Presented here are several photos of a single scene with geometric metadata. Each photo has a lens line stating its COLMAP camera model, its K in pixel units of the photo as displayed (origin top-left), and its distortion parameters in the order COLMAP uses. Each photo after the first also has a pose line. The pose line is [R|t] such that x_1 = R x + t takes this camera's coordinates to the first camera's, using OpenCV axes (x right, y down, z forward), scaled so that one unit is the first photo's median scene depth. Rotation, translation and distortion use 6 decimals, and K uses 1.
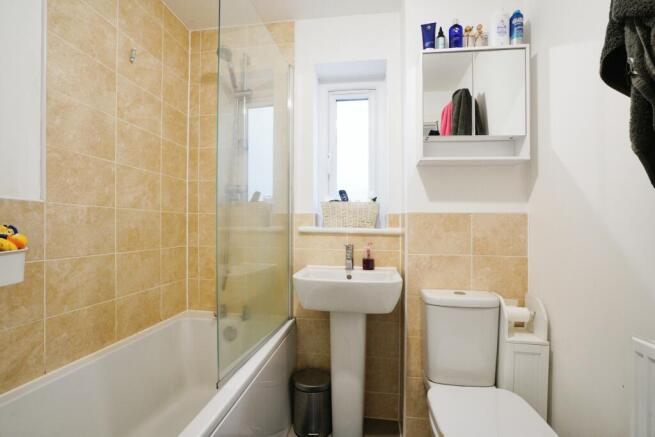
lens RADIAL K [[308.9, 0, 324.1], [0, 308.9, 221.4], [0, 0, 1]] dist [-0.058073, 0.020717]
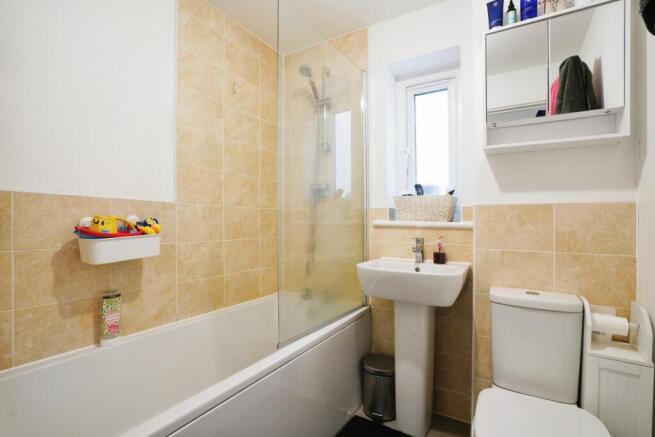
lens RADIAL K [[308.9, 0, 324.1], [0, 308.9, 221.4], [0, 0, 1]] dist [-0.058073, 0.020717]
pose [[0.918545, -0.001586, -0.395312, 0.213508], [0.005087, 0.999957, 0.007809, 0.012724], [0.395283, -0.009184, 0.918514, -0.052198]]
